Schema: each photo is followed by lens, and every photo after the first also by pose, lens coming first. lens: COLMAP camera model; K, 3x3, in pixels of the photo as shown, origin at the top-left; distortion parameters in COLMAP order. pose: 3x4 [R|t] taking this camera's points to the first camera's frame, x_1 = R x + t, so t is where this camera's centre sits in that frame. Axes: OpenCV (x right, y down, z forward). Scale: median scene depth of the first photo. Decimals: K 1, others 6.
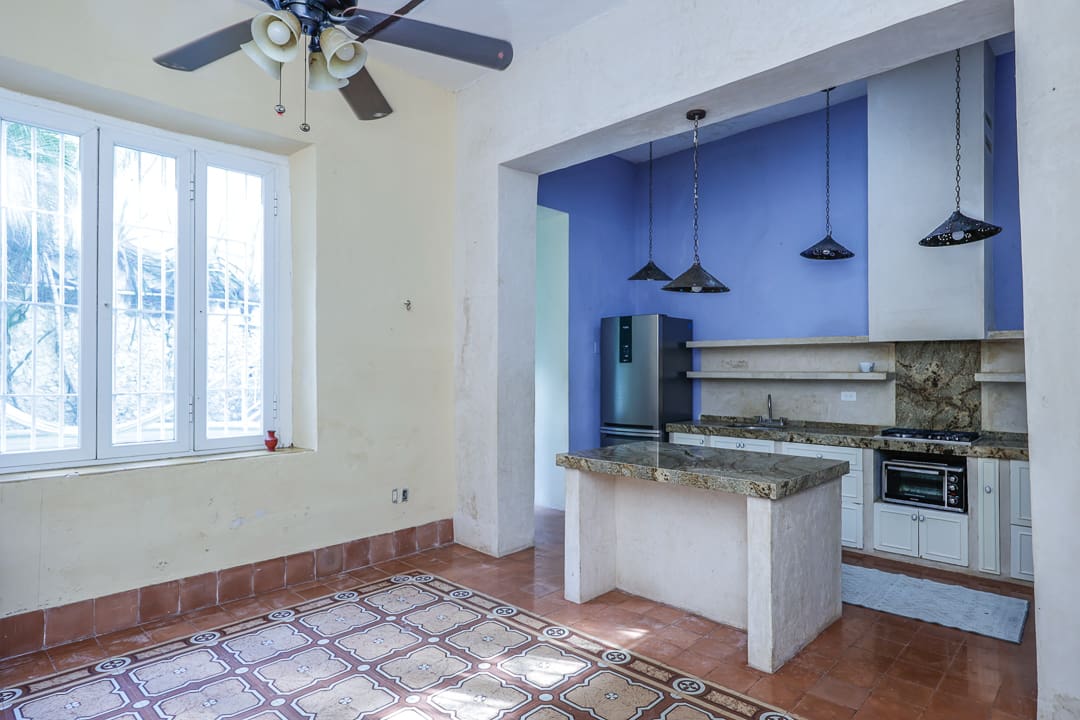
lens RADIAL K [[603.6, 0, 543.6], [0, 603.6, 365.5], [0, 0, 1]] dist [-0.001779, 0.000633]
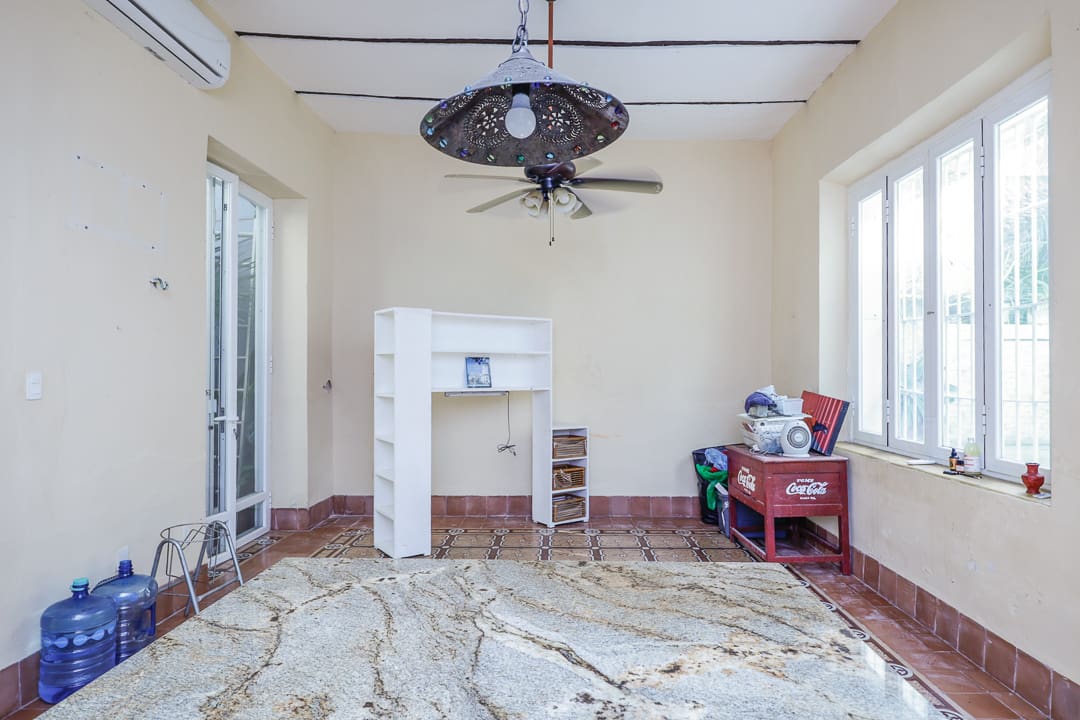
lens RADIAL K [[603.6, 0, 546.1], [0, 603.6, 362.9], [0, 0, 1]] dist [-0.001779, 0.000633]
pose [[-0.730073, -0.011218, -0.683277, 0.356494], [0.000798, 0.999851, -0.017268, 0.004489], [0.683369, -0.013152, -0.729955, 0.941241]]
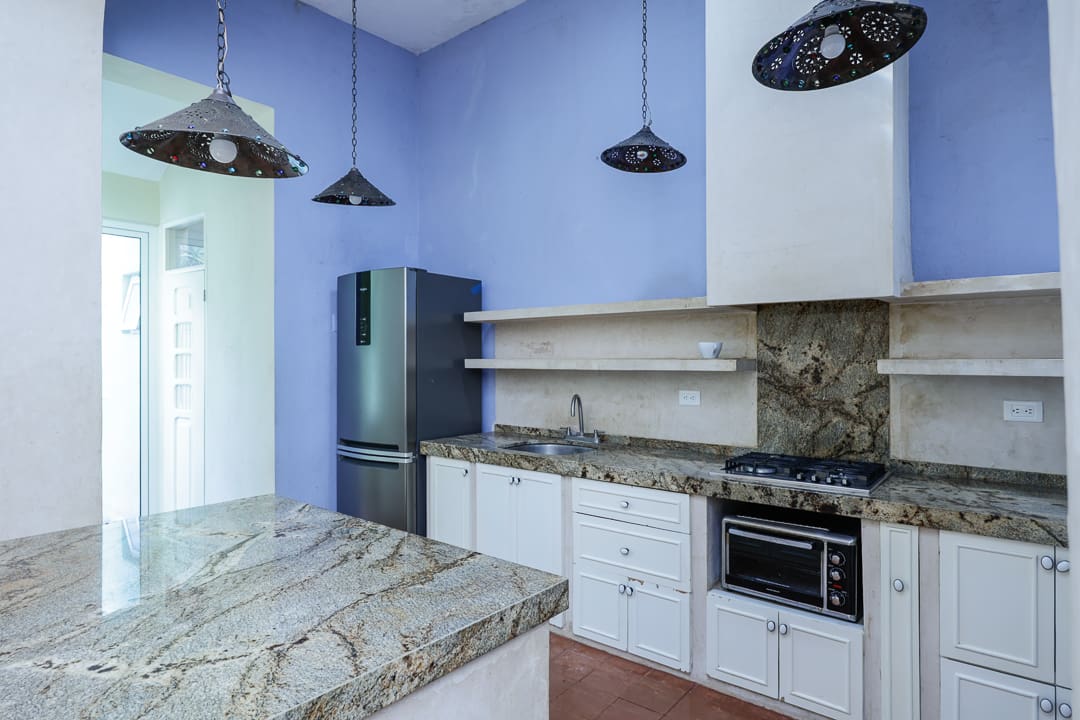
lens RADIAL K [[603.6, 0, 538.6], [0, 603.6, 357.7], [0, 0, 1]] dist [-0.001779, 0.000633]
pose [[0.996318, -0.002745, 0.085687, 0.329467], [0.002348, 0.999986, 0.004733, 0.007204], [-0.085699, -0.004515, 0.996311, 0.437736]]
